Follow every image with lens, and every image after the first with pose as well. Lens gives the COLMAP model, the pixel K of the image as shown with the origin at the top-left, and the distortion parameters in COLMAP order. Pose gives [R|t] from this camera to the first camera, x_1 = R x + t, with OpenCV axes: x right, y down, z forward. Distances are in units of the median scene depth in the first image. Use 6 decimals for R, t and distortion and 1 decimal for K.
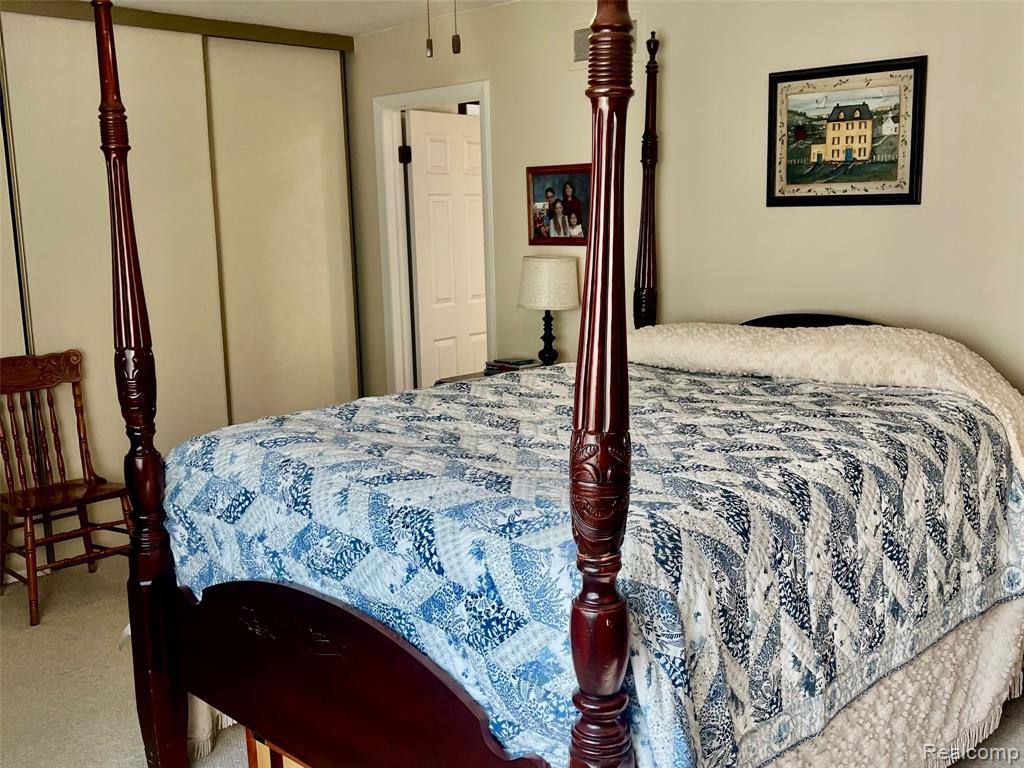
lens RADIAL K [[971.7, 0, 512.0], [0, 971.7, 384.0], [0, 0, 1]] dist [-0.000594, -0.002164]
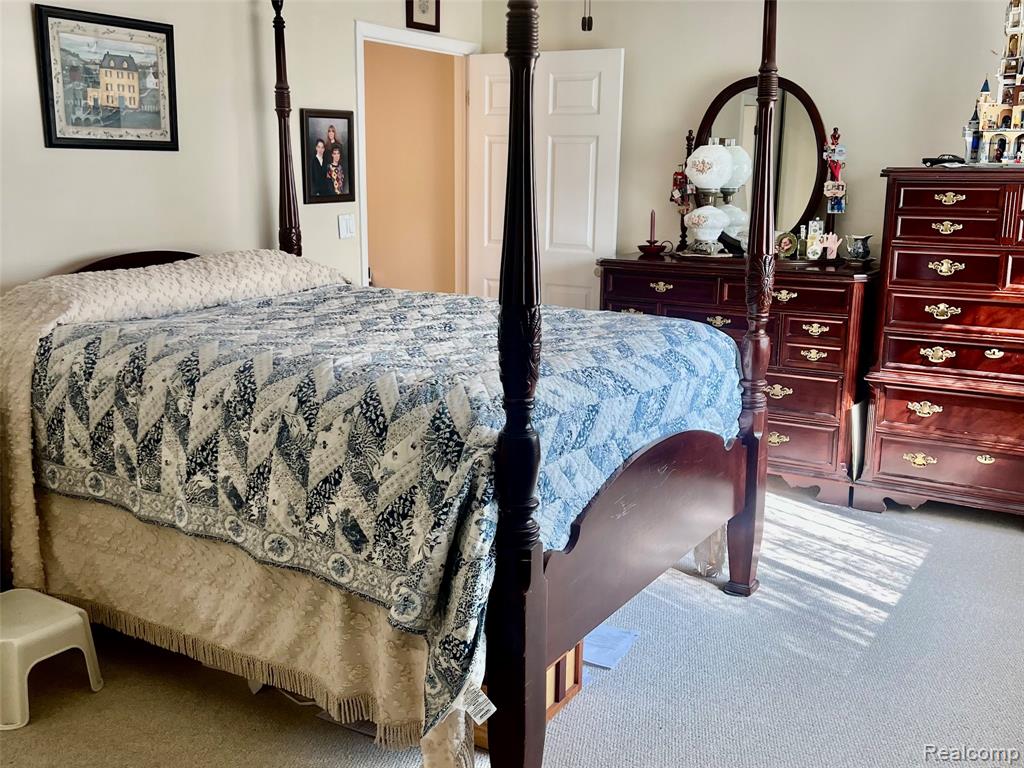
lens RADIAL K [[1038.8, 0, 512.0], [0, 1038.8, 384.0], [0, 0, 1]] dist [0.079057, -0.094644]
pose [[-0.183380, -0.199433, 0.962600, -0.925604], [0.151227, 0.961826, 0.228082, -0.136376], [-0.971340, 0.187397, -0.146220, 0.813877]]
